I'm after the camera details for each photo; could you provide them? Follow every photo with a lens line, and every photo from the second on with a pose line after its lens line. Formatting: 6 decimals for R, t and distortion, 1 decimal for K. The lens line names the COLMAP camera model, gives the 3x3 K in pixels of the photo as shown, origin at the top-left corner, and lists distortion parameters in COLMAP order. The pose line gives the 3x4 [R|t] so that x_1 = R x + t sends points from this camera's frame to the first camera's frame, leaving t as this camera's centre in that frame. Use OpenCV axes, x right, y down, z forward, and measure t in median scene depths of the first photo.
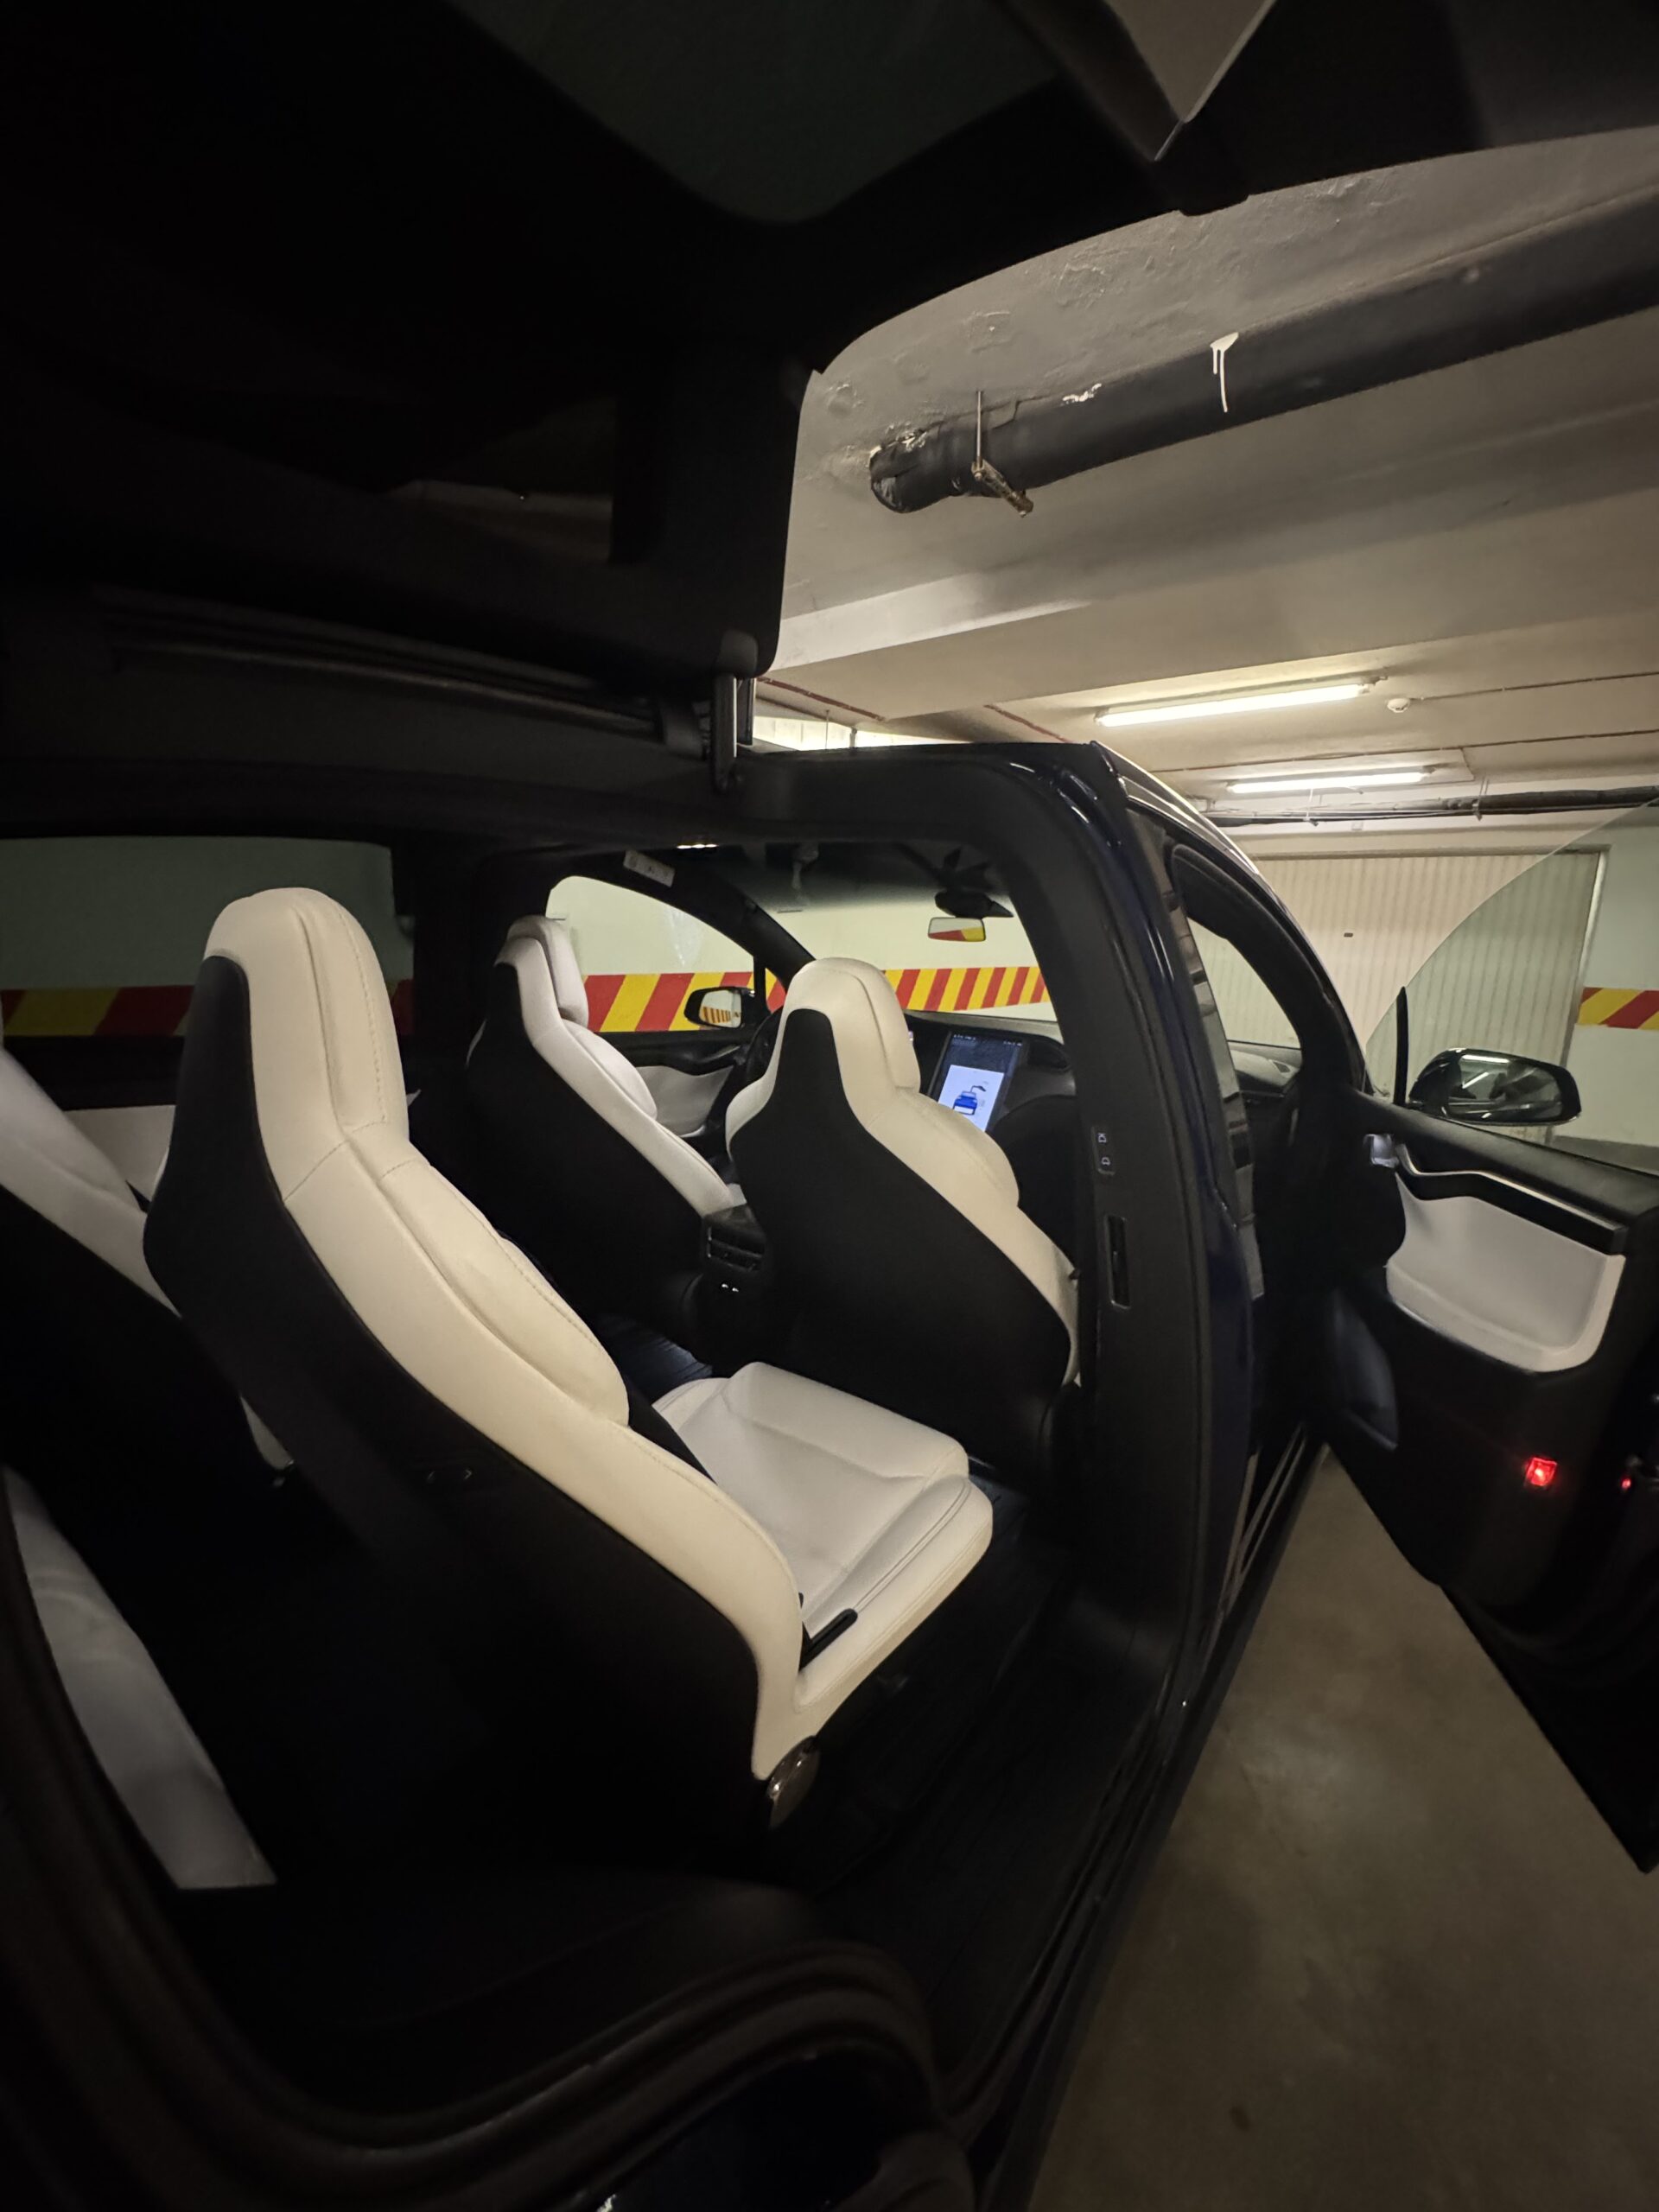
lens RADIAL K [[891.6, 0, 828.7], [0, 891.6, 1103.6], [0, 0, 1]] dist [-0.010675, 0.004584]
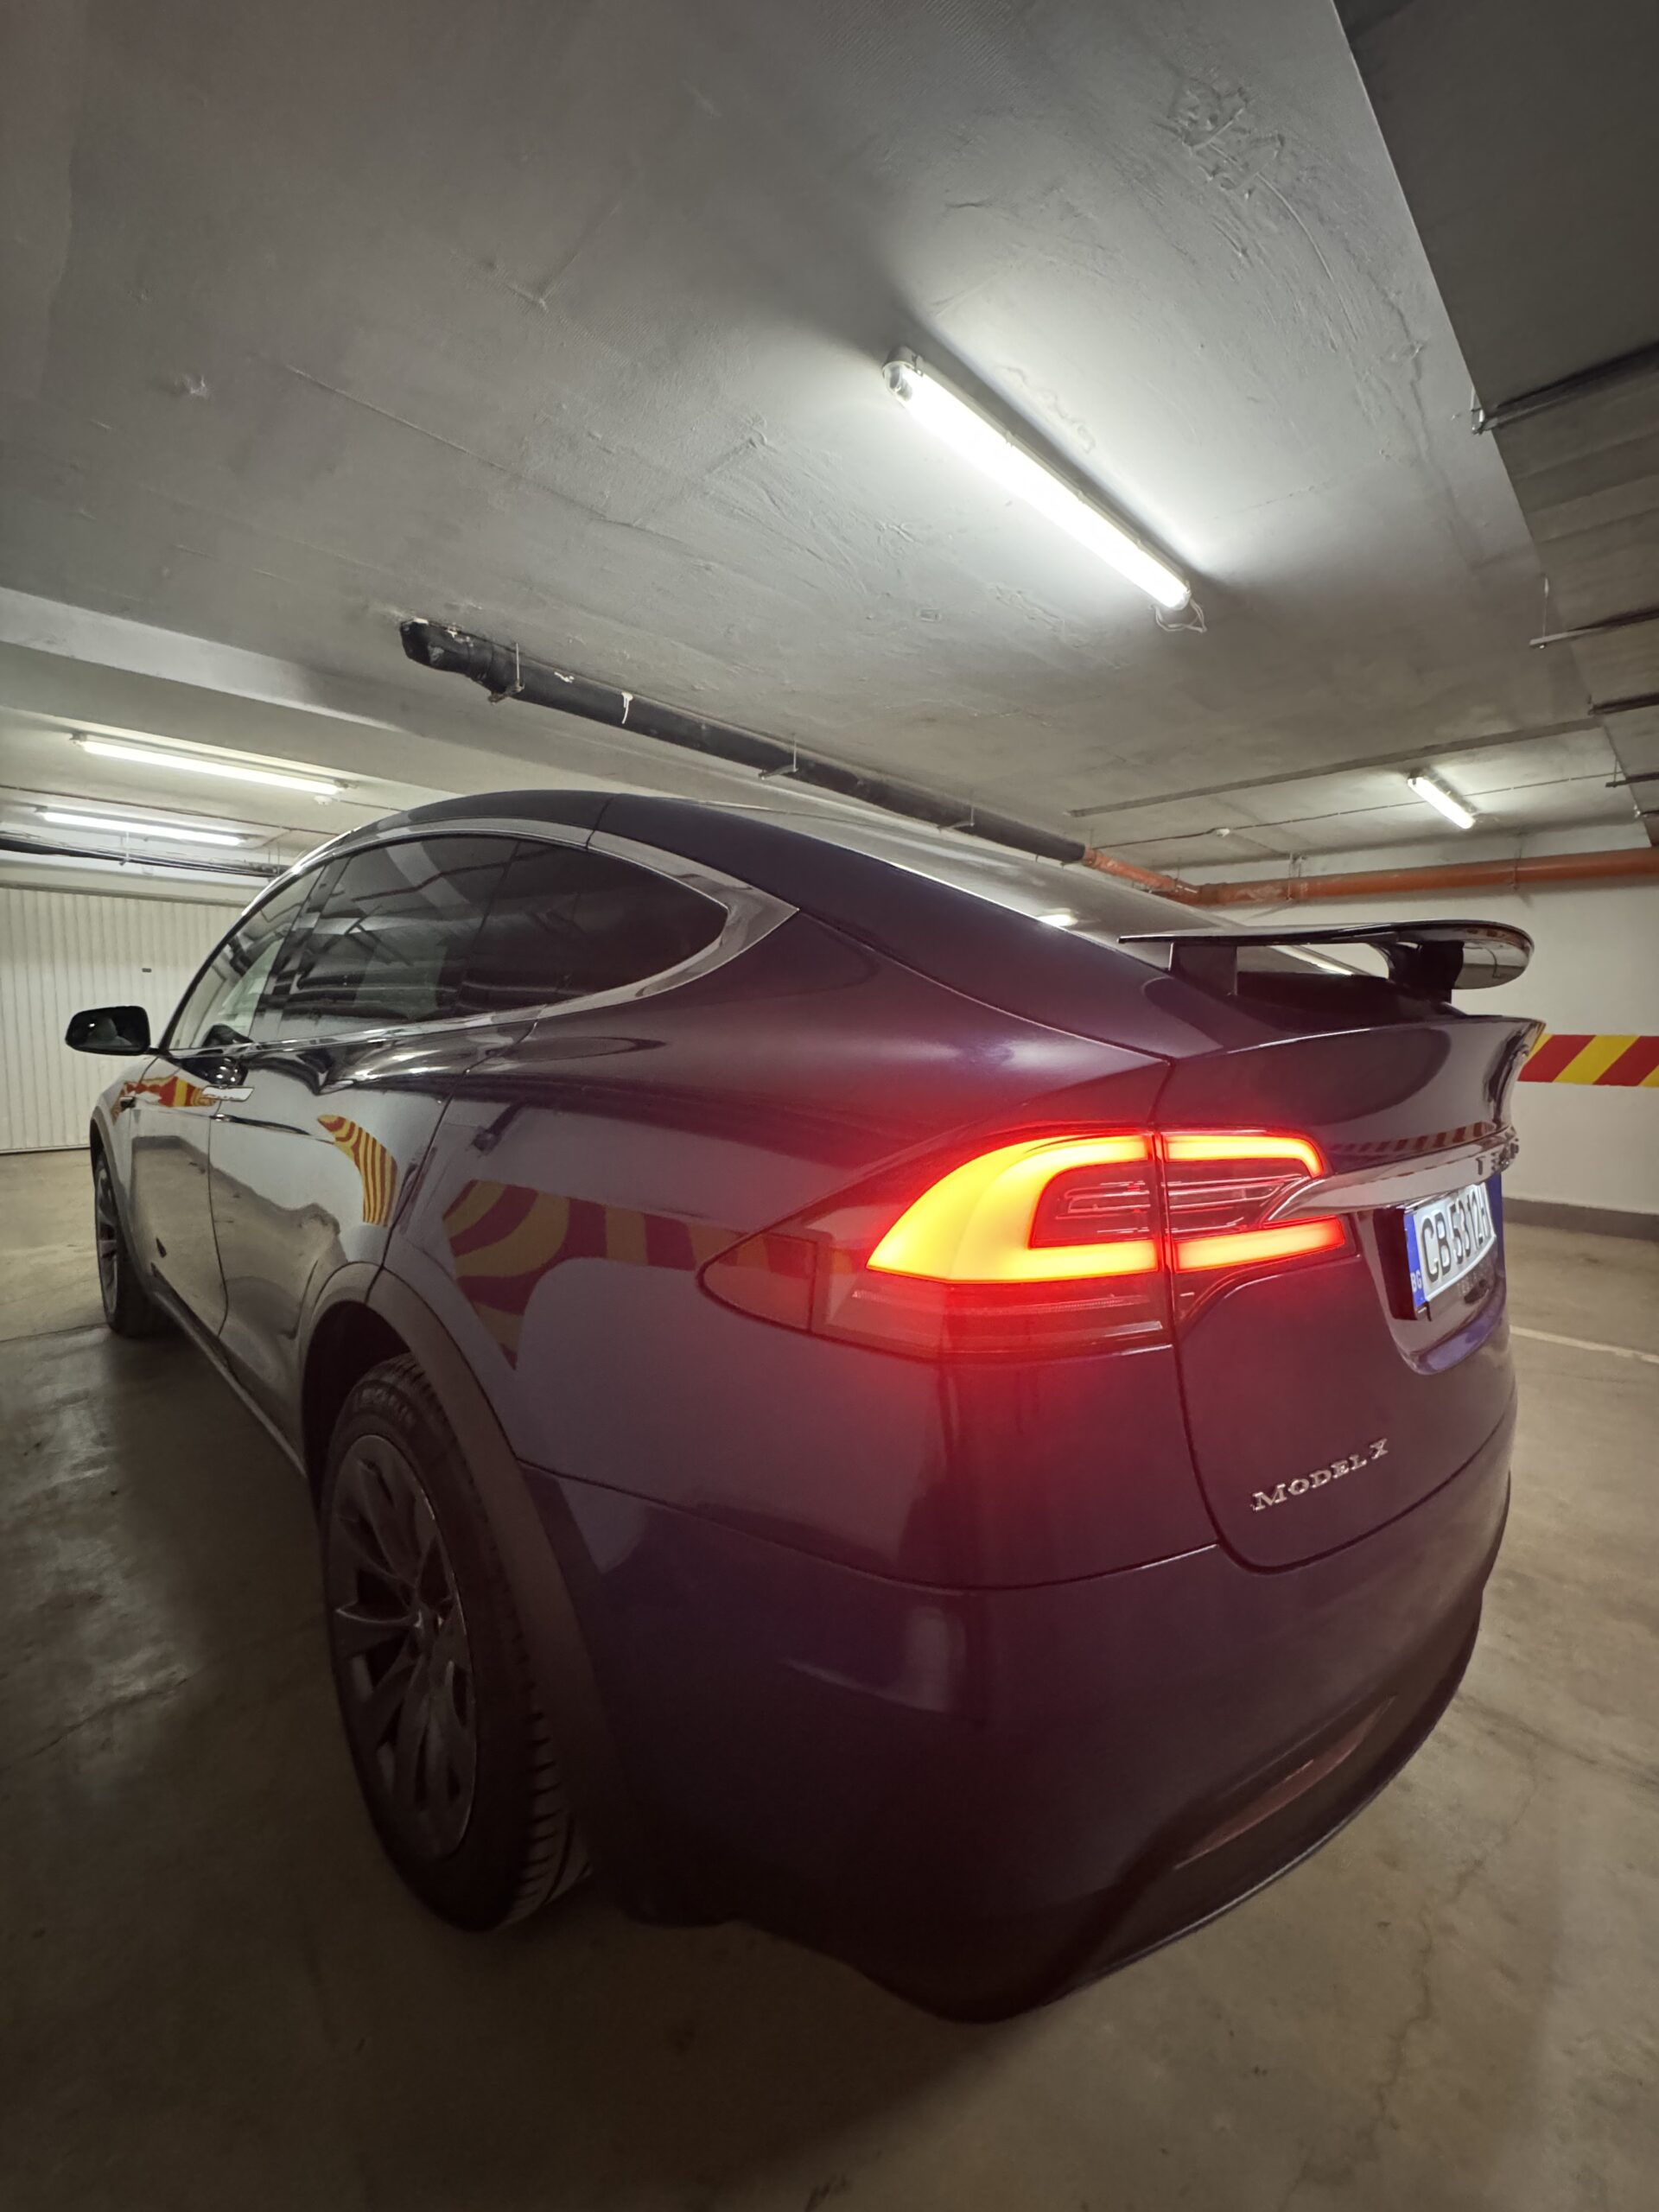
lens RADIAL K [[891.6, 0, 828.7], [0, 891.6, 1103.6], [0, 0, 1]] dist [-0.010675, 0.004584]
pose [[0.117280, -0.122171, 0.985556, -1.062089], [0.169770, 0.980262, 0.101312, -0.004656], [-0.978480, 0.155436, 0.135706, 0.219050]]
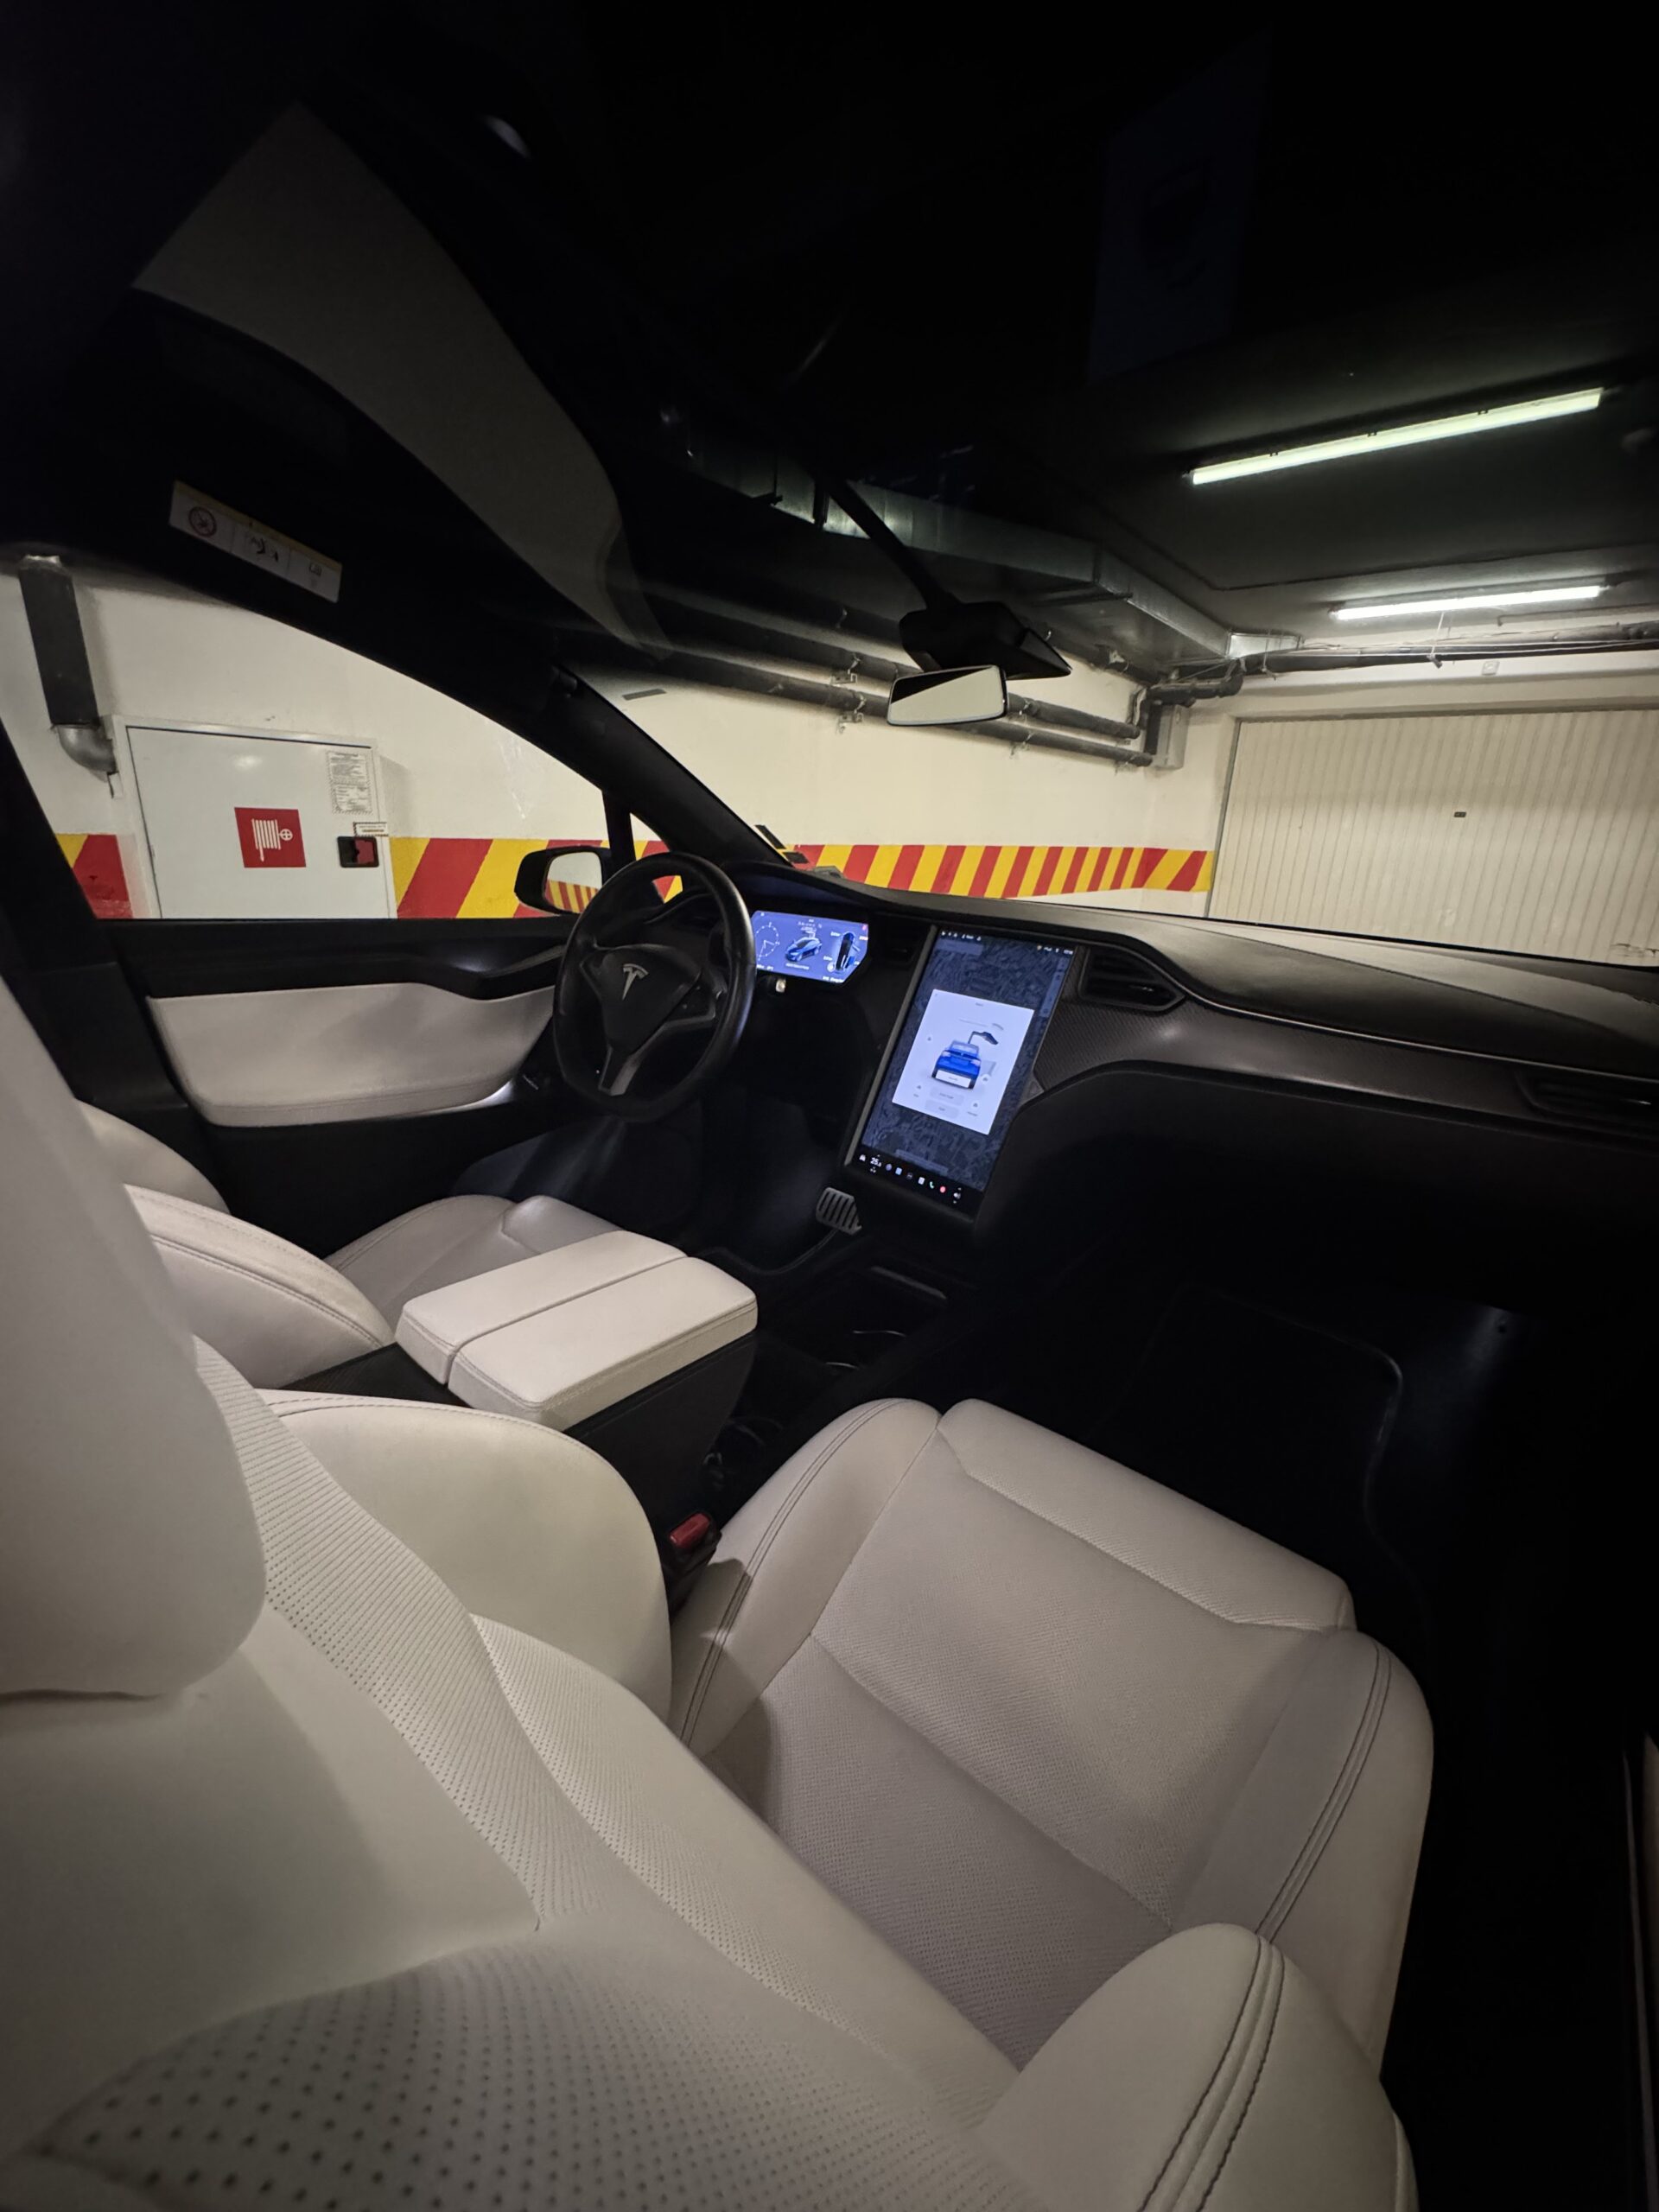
lens RADIAL K [[891.6, 0, 828.7], [0, 891.6, 1103.6], [0, 0, 1]] dist [-0.010675, 0.004584]
pose [[0.999709, 0.016363, -0.017743, 0.078198], [-0.014215, 0.993257, 0.115061, -0.032923], [0.019506, -0.114776, 0.993200, 0.426824]]
